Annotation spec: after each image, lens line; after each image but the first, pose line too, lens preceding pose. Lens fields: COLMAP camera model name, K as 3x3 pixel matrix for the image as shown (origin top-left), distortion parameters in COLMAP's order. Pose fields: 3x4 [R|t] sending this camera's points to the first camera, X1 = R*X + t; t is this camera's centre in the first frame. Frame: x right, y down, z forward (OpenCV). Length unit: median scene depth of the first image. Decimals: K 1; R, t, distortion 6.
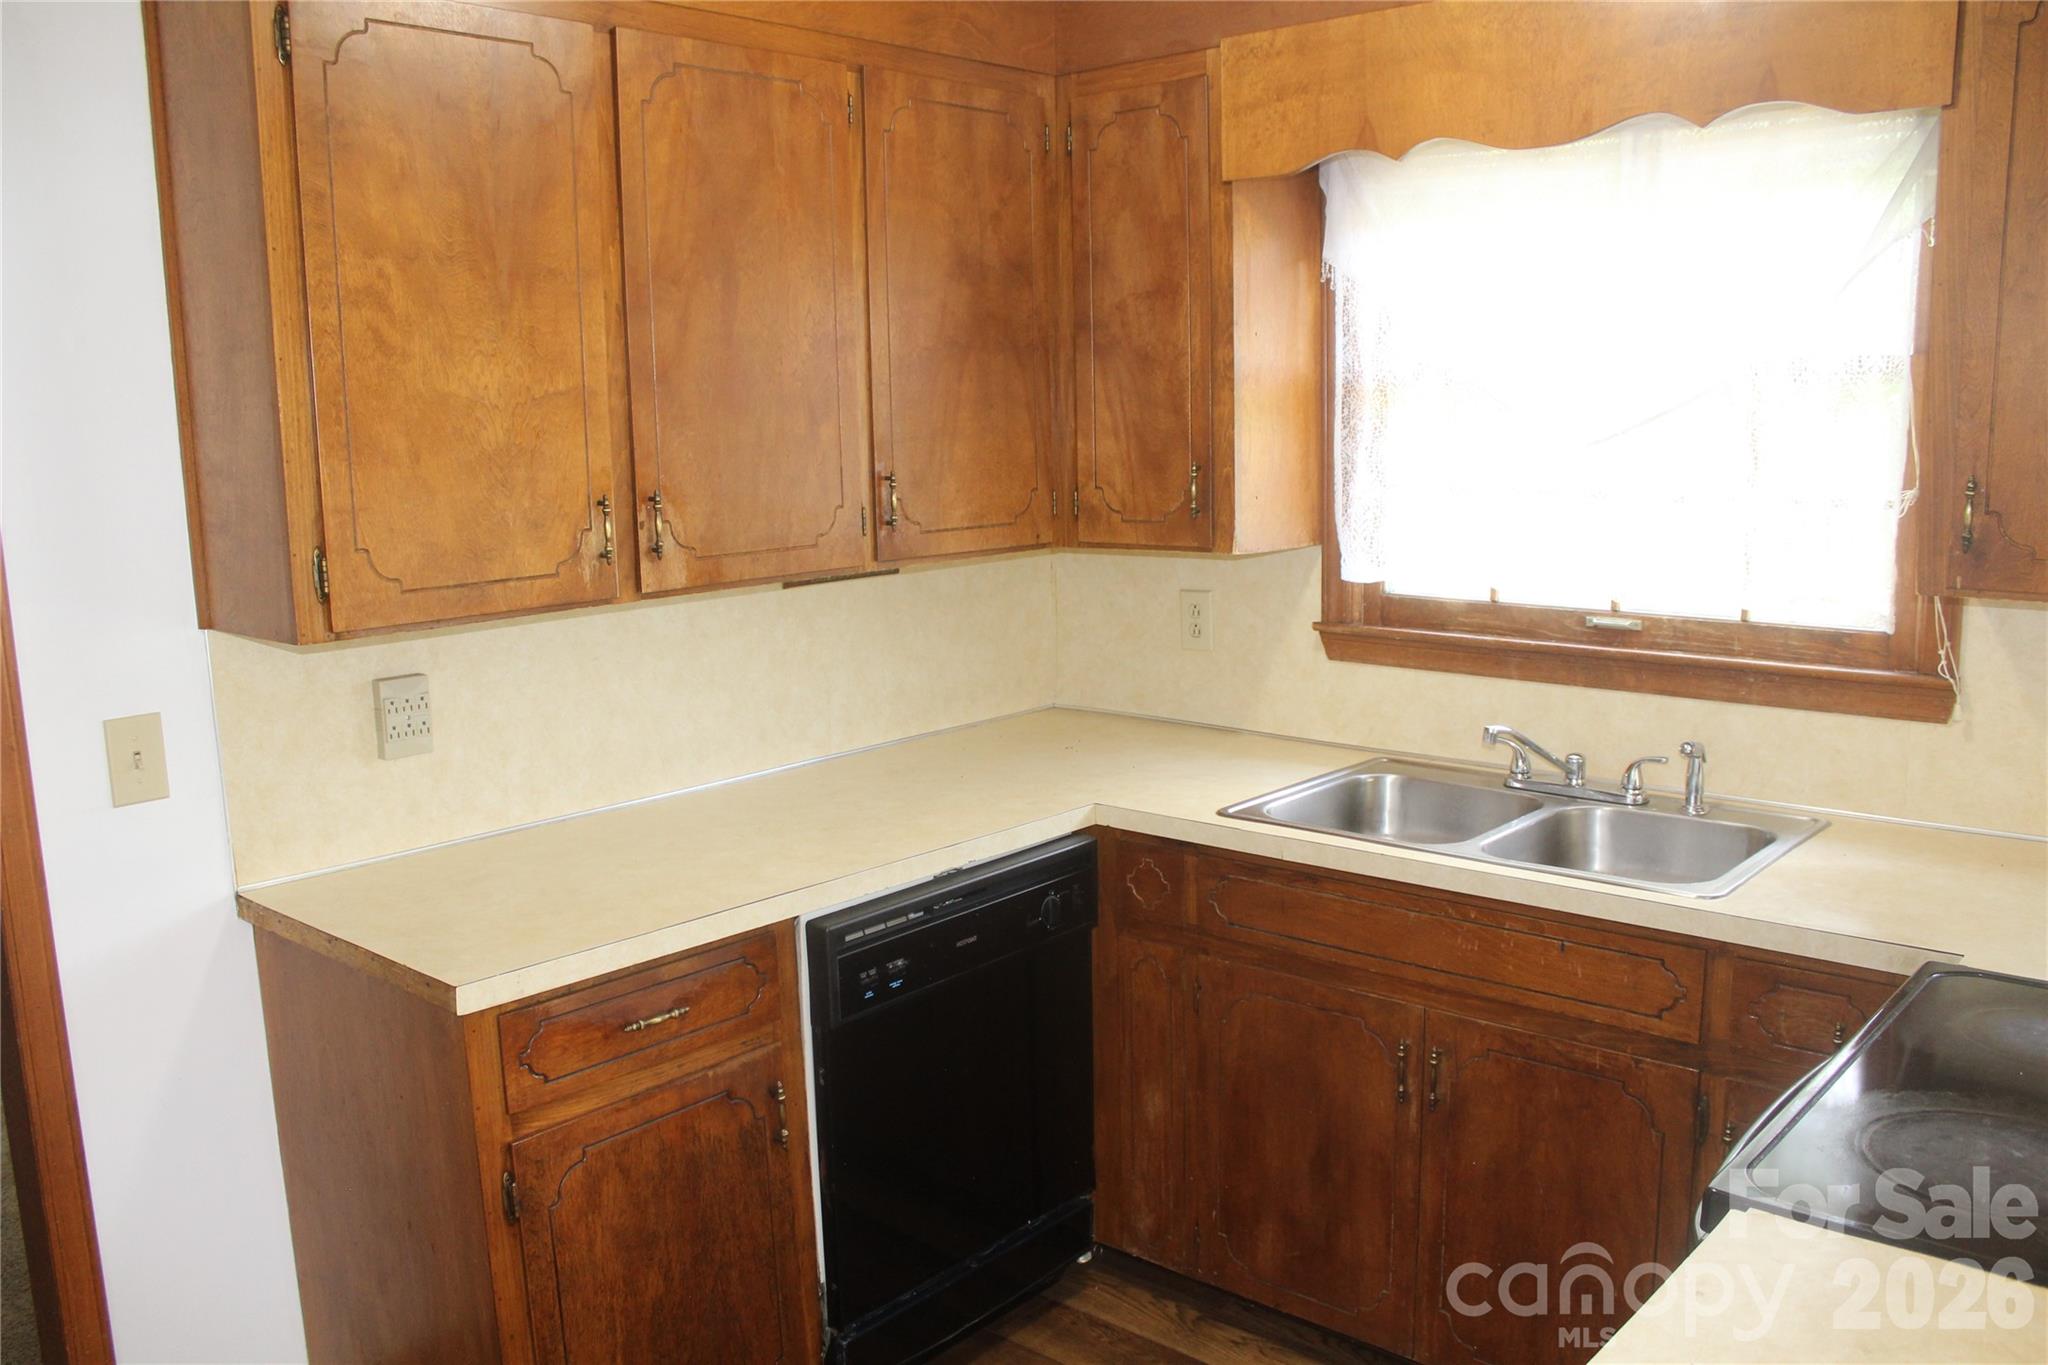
lens RADIAL K [[1698.1, 0, 1016.3], [0, 1698.1, 694.4], [0, 0, 1]] dist [-0.157576, 0.141259]
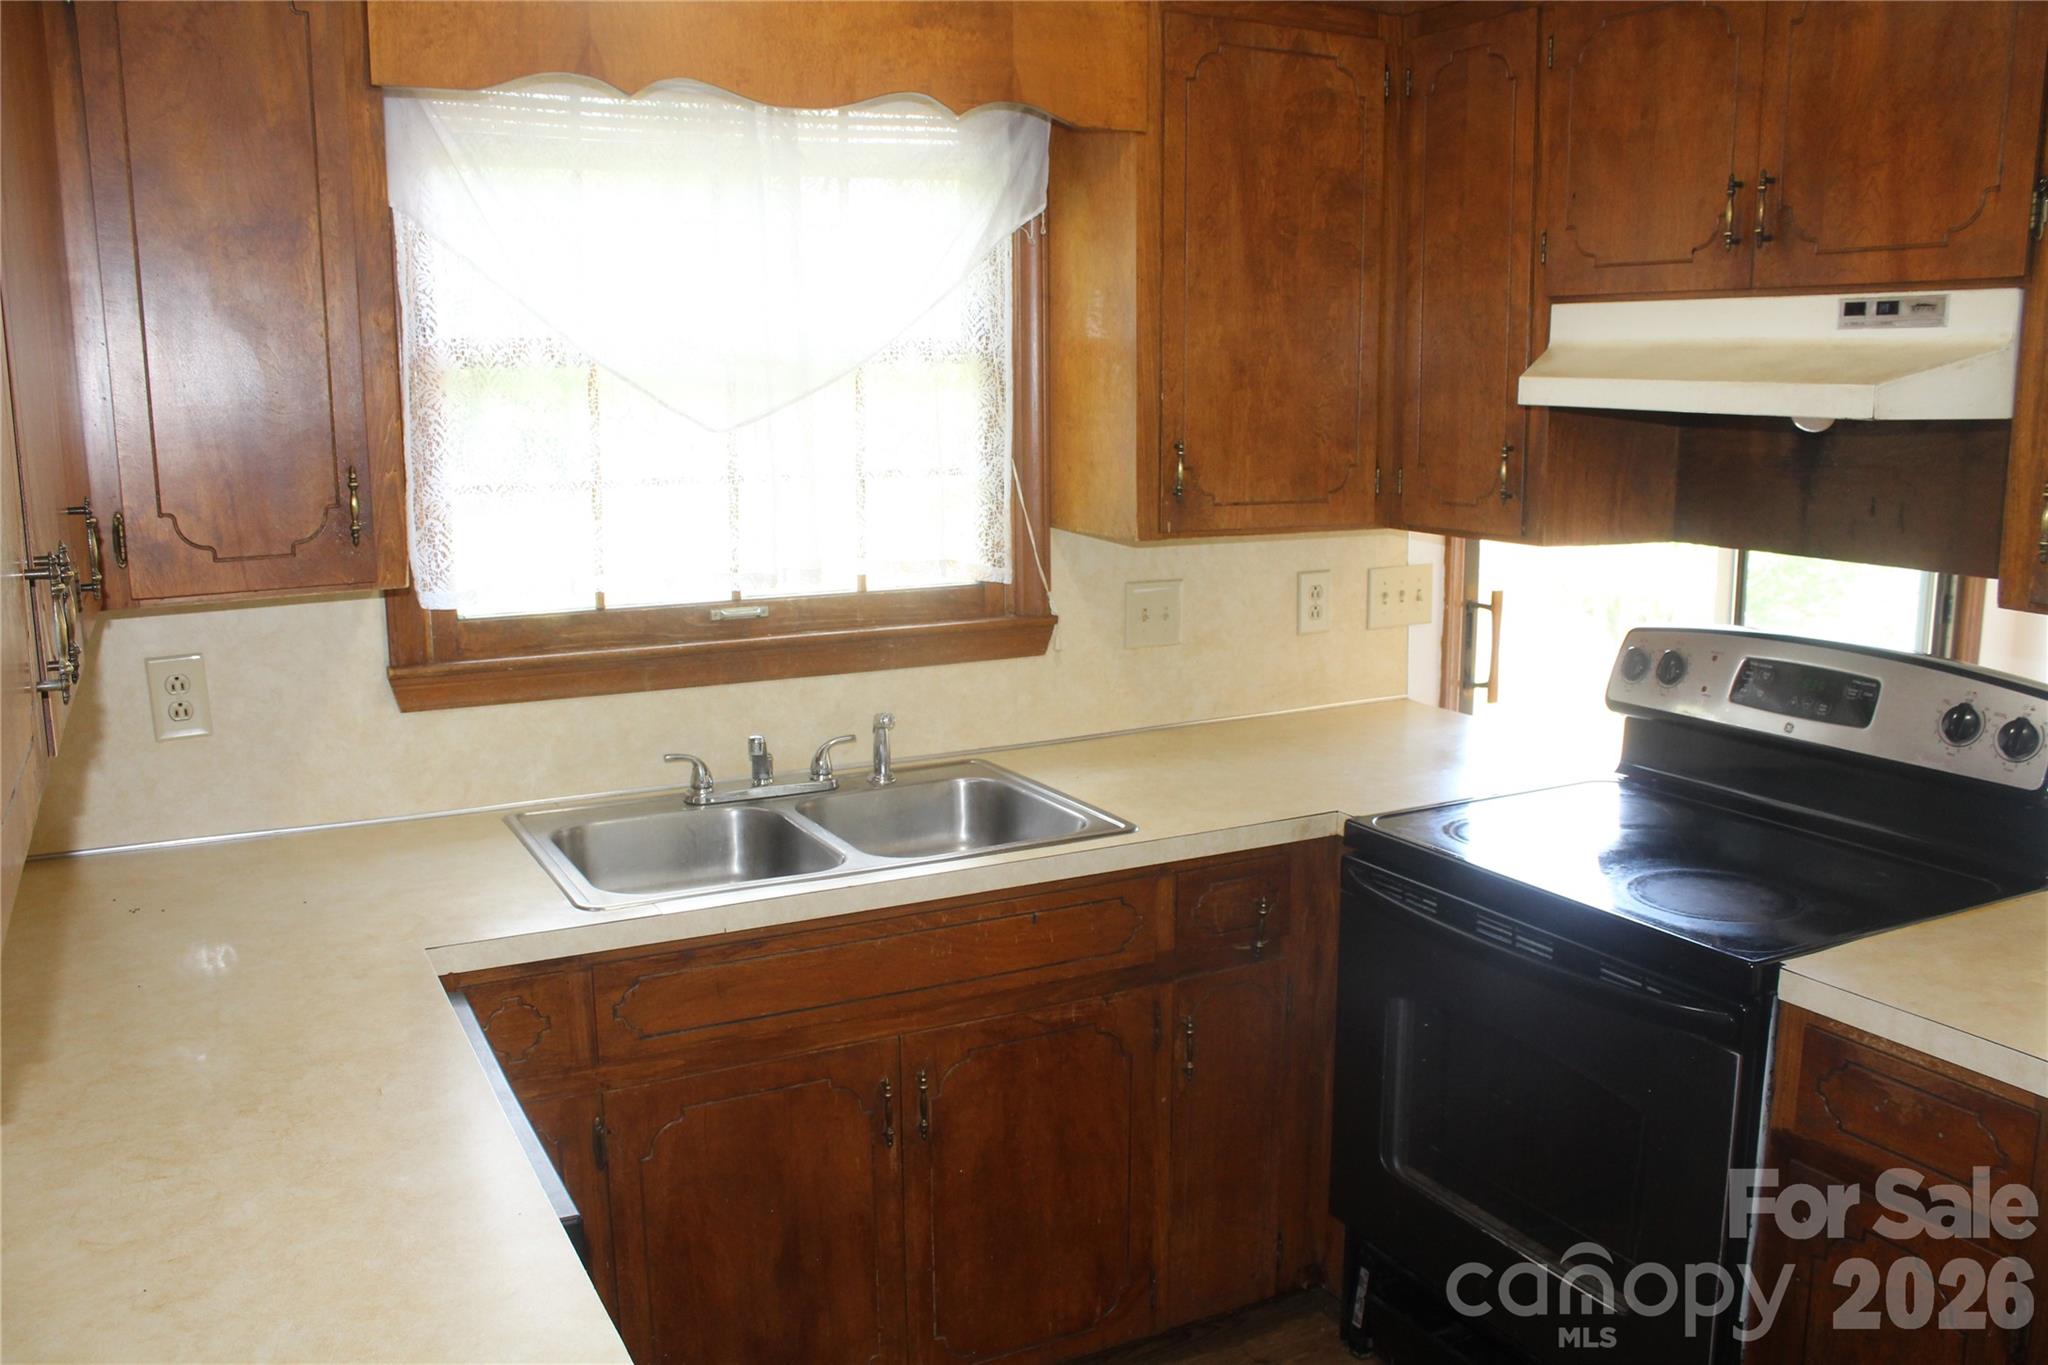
lens RADIAL K [[1698.1, 0, 1029.4], [0, 1698.1, 685.6], [0, 0, 1]] dist [-0.157576, 0.141259]
pose [[0.352274, -0.150717, 0.923682, -0.514433], [0.157689, 0.982396, 0.100158, -0.077260], [-0.922517, 0.110371, 0.369839, 0.524138]]
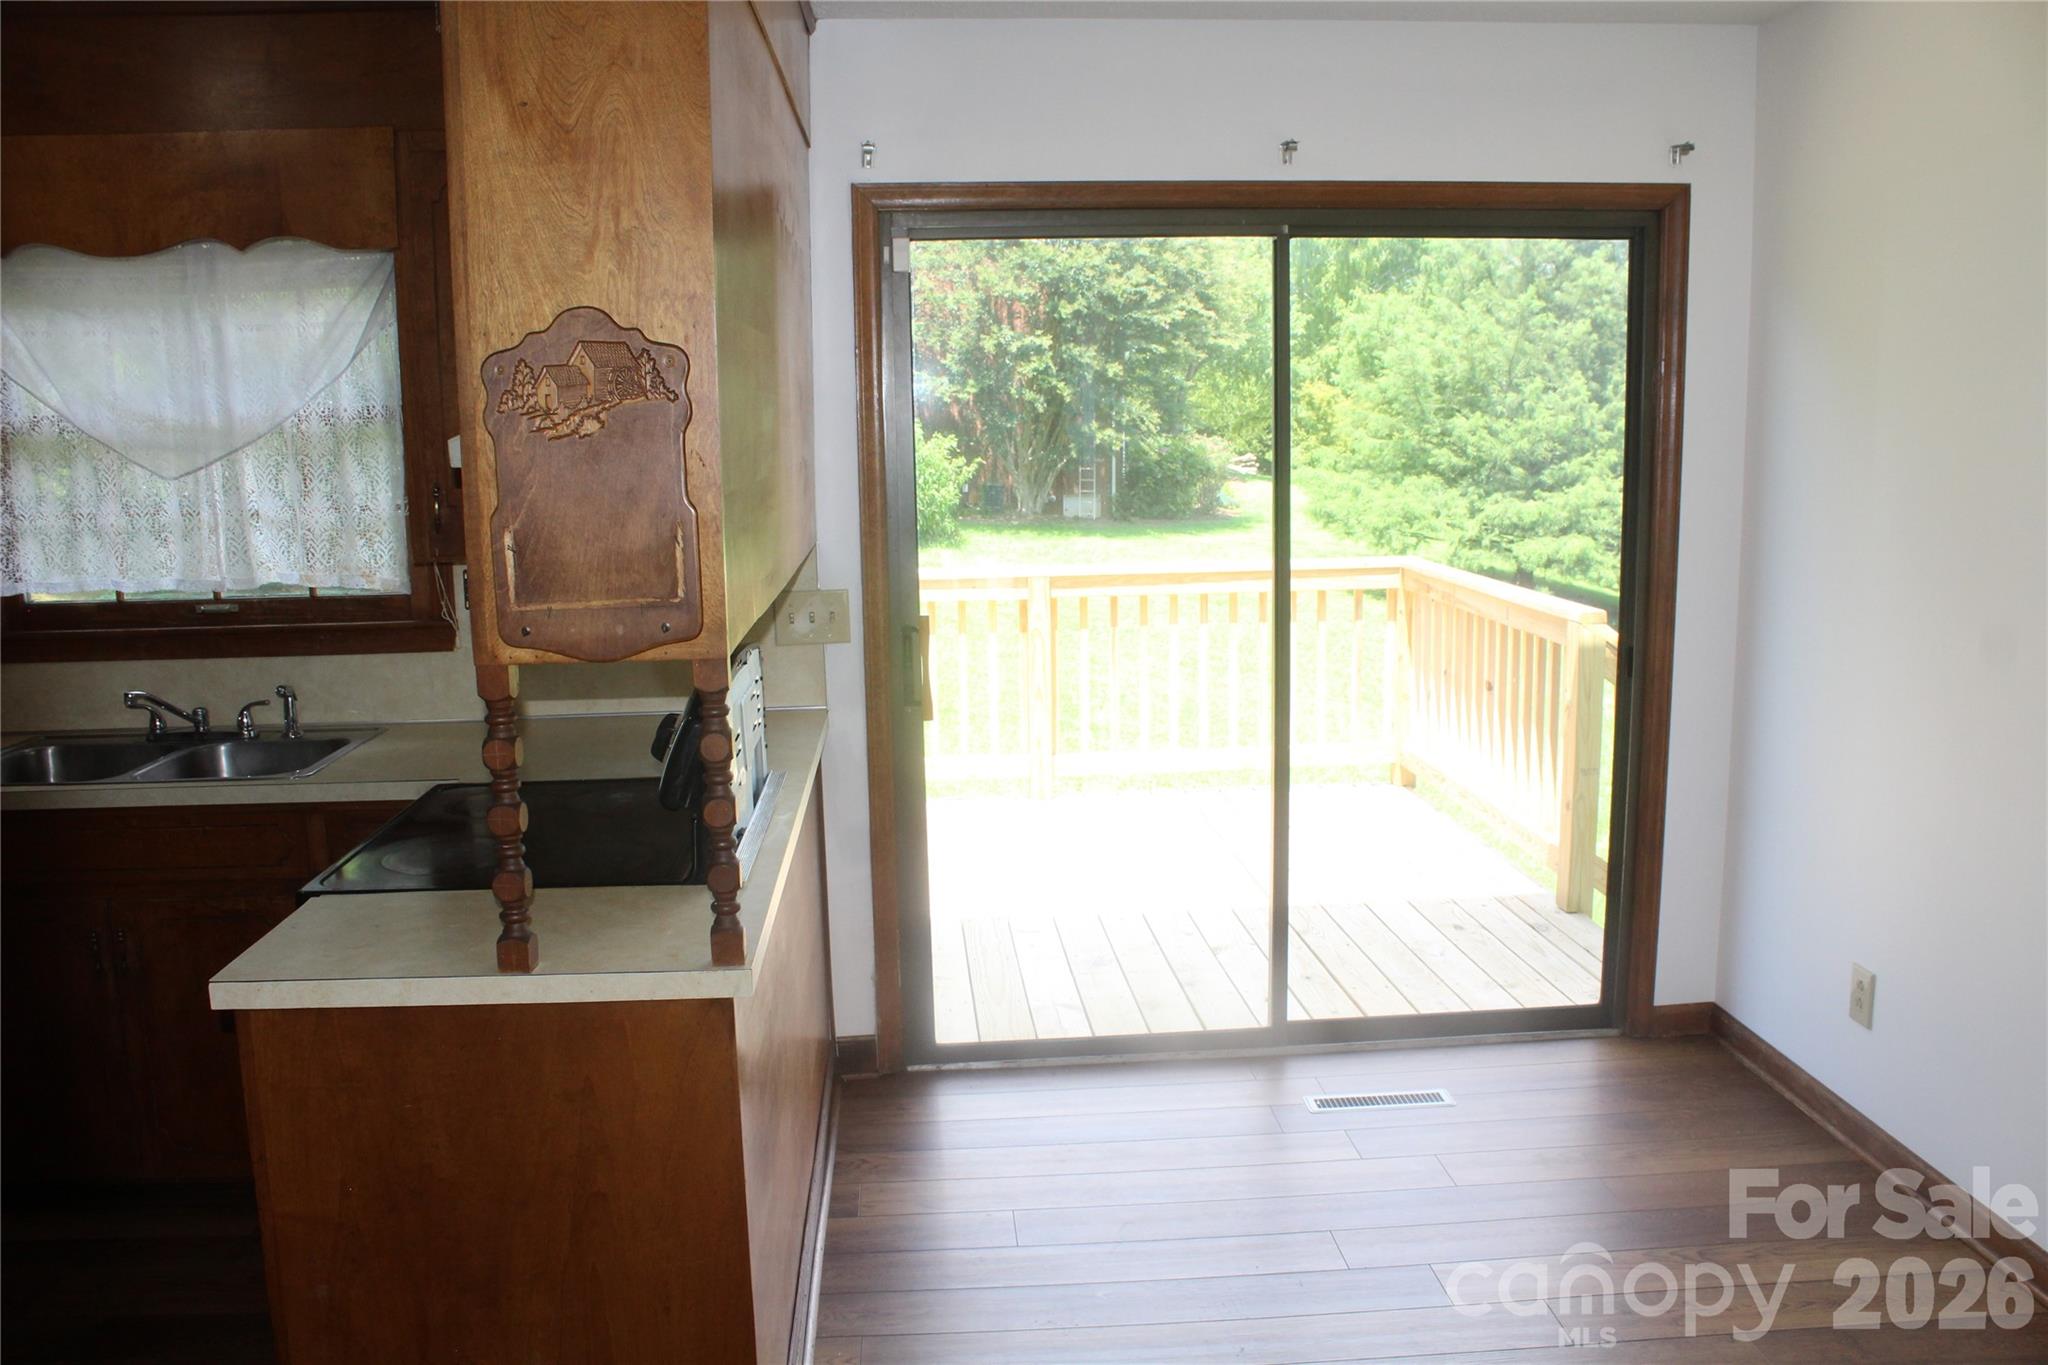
lens RADIAL K [[1698.1, 0, 1003.8], [0, 1698.1, 687.9], [0, 0, 1]] dist [-0.157576, 0.141259]
pose [[0.713624, -0.105685, 0.692511, -0.120421], [0.121859, 0.992211, 0.025848, 0.067029], [-0.689848, 0.065943, 0.720945, -0.404609]]
